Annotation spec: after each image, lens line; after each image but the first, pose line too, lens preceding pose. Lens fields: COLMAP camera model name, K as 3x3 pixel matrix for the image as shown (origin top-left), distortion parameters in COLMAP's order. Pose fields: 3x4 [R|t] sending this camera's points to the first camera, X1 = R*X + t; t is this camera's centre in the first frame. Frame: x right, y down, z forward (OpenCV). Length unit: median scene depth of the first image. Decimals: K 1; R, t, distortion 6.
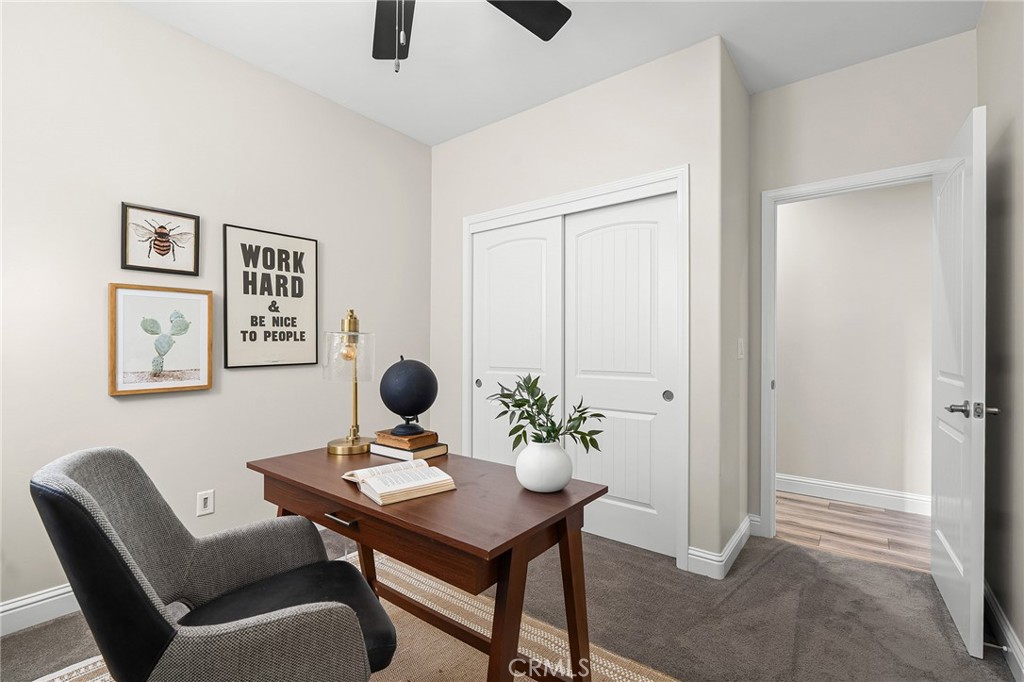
lens RADIAL K [[460.2, 0, 507.9], [0, 460.2, 340.3], [0, 0, 1]] dist [-0.005258, 0.000947]
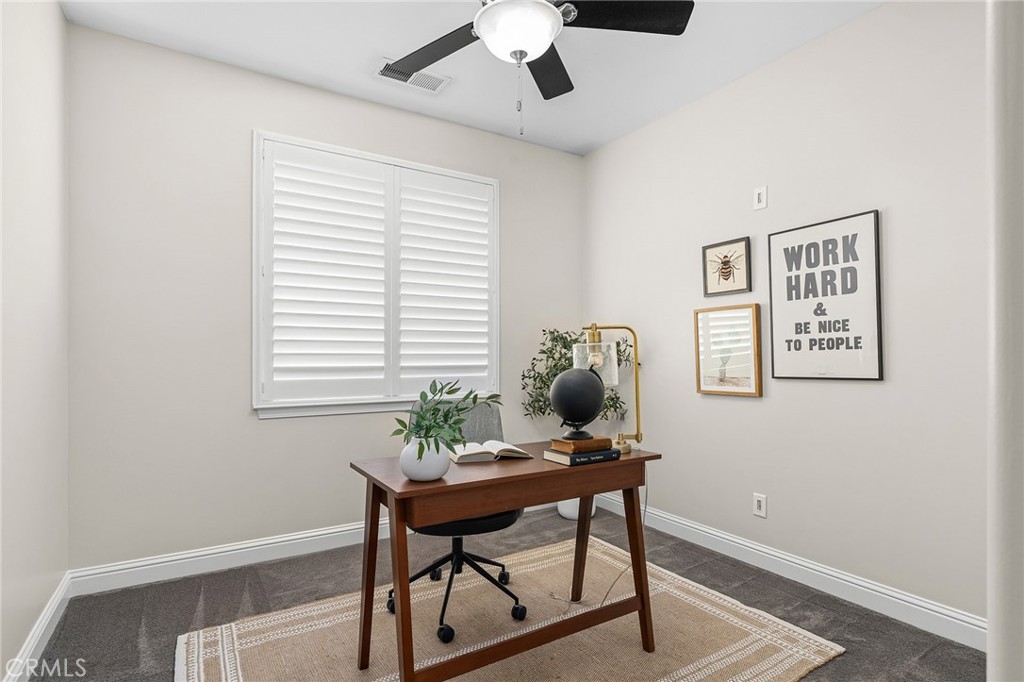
lens RADIAL K [[519.0, 0, 509.2], [0, 519.0, 350.1], [0, 0, 1]] dist [-0.003739, -0.000334]
pose [[-0.349967, -0.016408, -0.936618, 0.597772], [0.010435, 0.999716, -0.021412, 0.016655], [0.936704, -0.017267, -0.349697, 0.801629]]
